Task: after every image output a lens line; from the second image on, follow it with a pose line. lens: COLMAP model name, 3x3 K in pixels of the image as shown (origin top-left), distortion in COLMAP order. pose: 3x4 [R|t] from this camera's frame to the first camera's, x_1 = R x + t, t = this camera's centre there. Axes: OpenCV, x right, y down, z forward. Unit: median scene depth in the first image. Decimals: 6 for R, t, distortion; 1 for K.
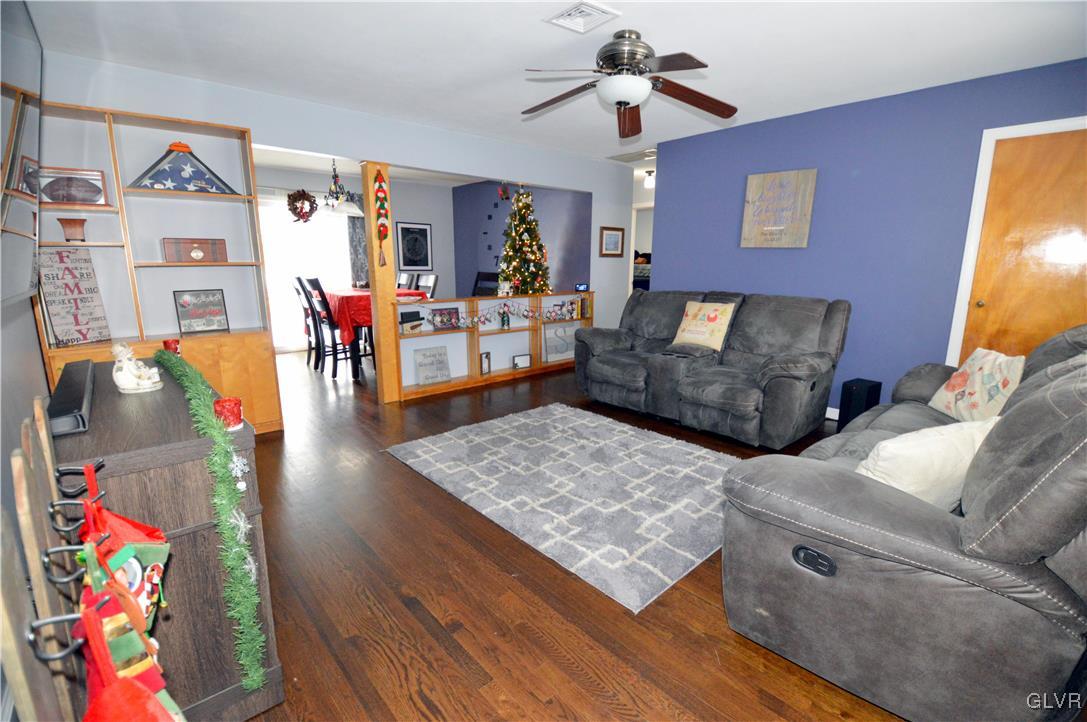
lens RADIAL K [[478.1, 0, 543.5], [0, 478.1, 361.0], [0, 0, 1]] dist [0.001071, -0.011446]
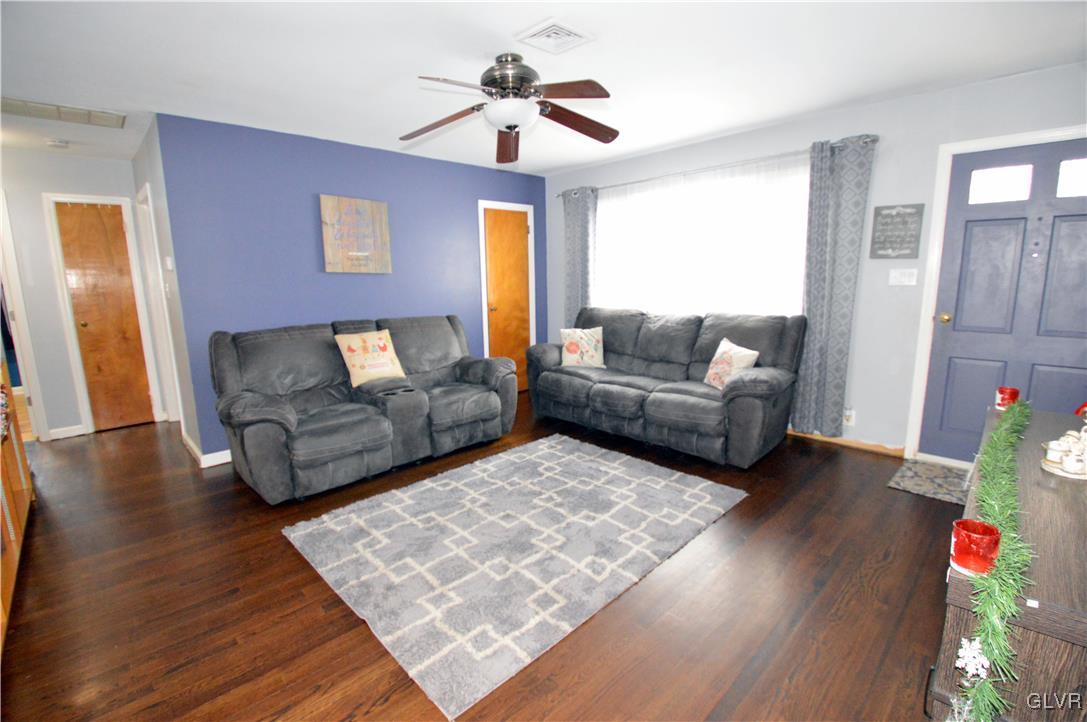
lens RADIAL K [[478.1, 0, 543.5], [0, 478.1, 361.0], [0, 0, 1]] dist [0.001071, -0.011446]
pose [[-0.039000, -0.175579, 0.983693, -0.588224], [0.220199, 0.958731, 0.179854, -0.164190], [-0.974675, 0.223622, 0.001272, 0.702107]]
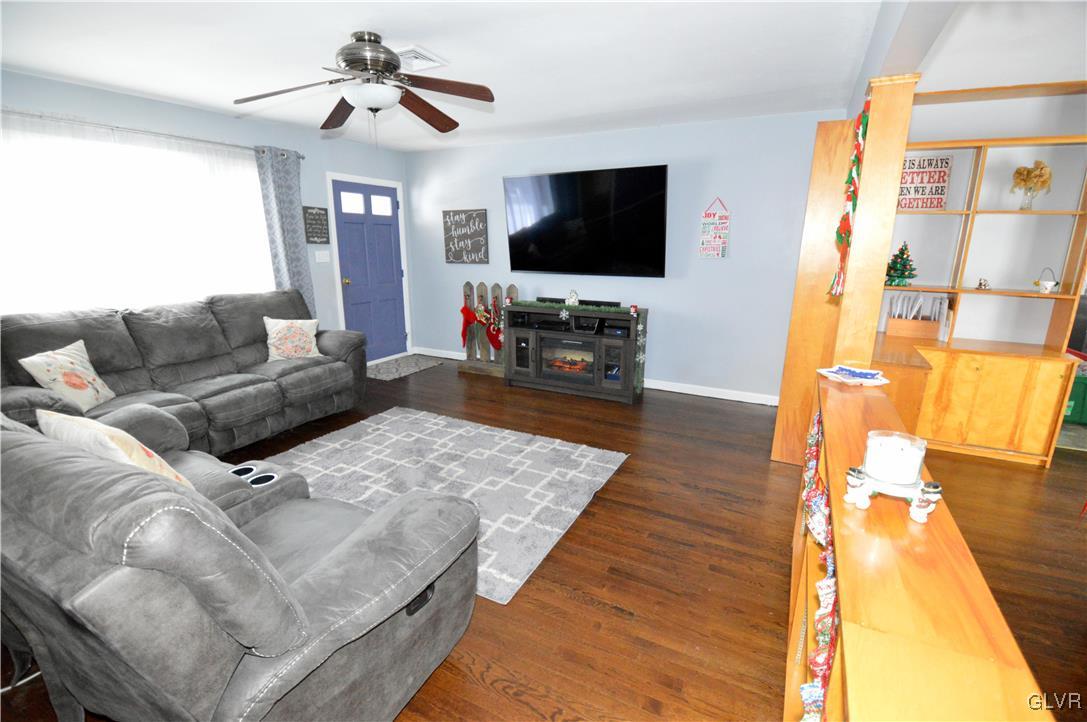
lens RADIAL K [[478.1, 0, 543.5], [0, 478.1, 361.0], [0, 0, 1]] dist [0.001071, -0.011446]
pose [[-0.943069, 0.075427, -0.323933, 0.124071], [-0.073184, 0.903017, 0.423326, -0.342195], [0.324447, 0.422932, -0.846087, 1.421546]]
